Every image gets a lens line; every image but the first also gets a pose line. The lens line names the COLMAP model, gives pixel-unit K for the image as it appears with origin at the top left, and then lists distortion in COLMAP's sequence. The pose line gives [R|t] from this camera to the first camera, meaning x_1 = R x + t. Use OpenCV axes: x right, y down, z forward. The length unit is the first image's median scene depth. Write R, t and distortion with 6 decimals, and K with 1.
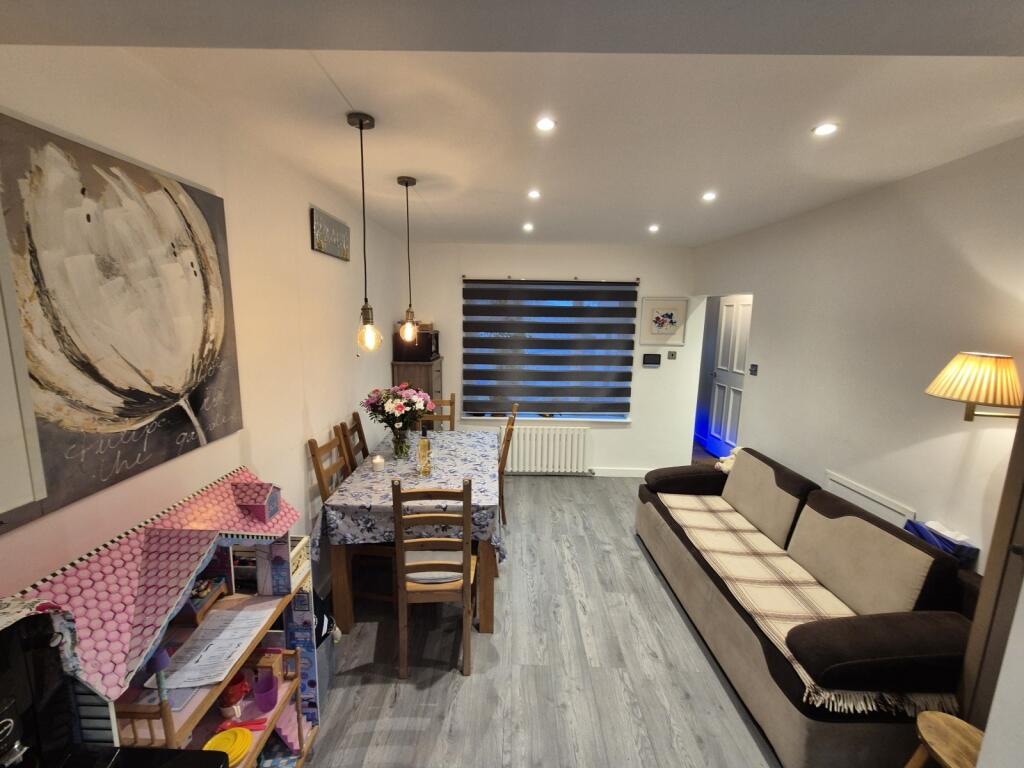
lens RADIAL K [[416.4, 0, 503.8], [0, 416.4, 380.8], [0, 0, 1]] dist [0.000623, 0.000051]
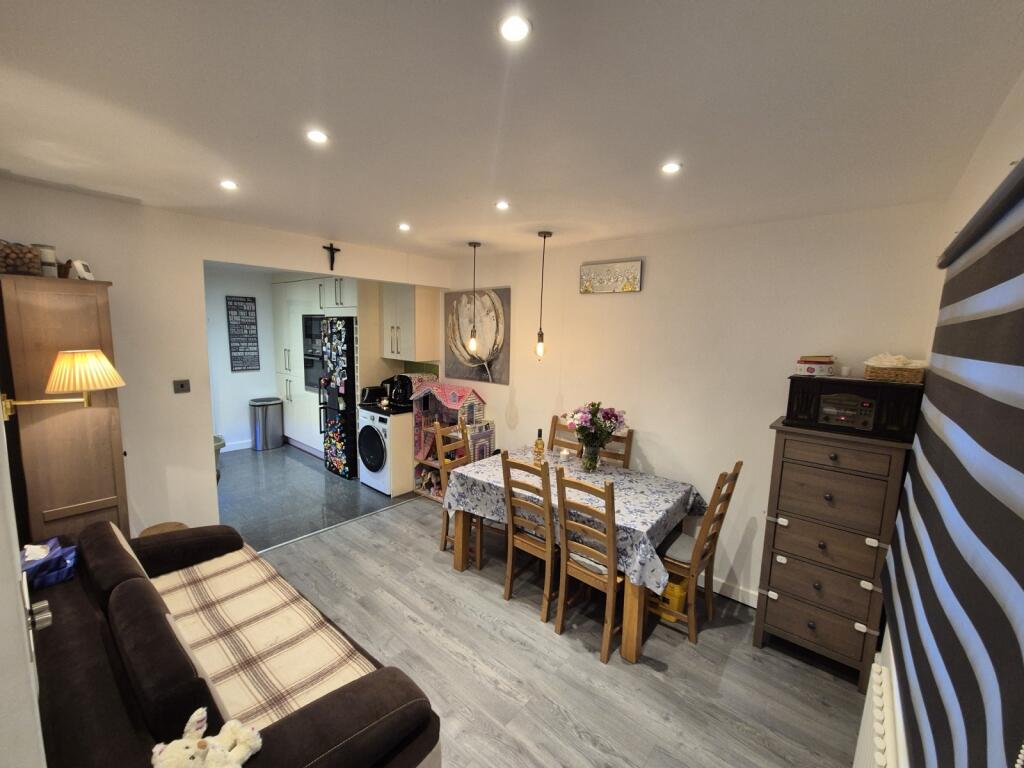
lens RADIAL K [[416.4, 0, 503.8], [0, 416.4, 385.5], [0, 0, 1]] dist [0.000623, 0.000051]
pose [[-0.635294, 0.063845, -0.769627, 1.342915], [-0.159115, 0.964374, 0.211343, -0.420188], [0.755701, 0.256724, -0.602502, 2.755359]]
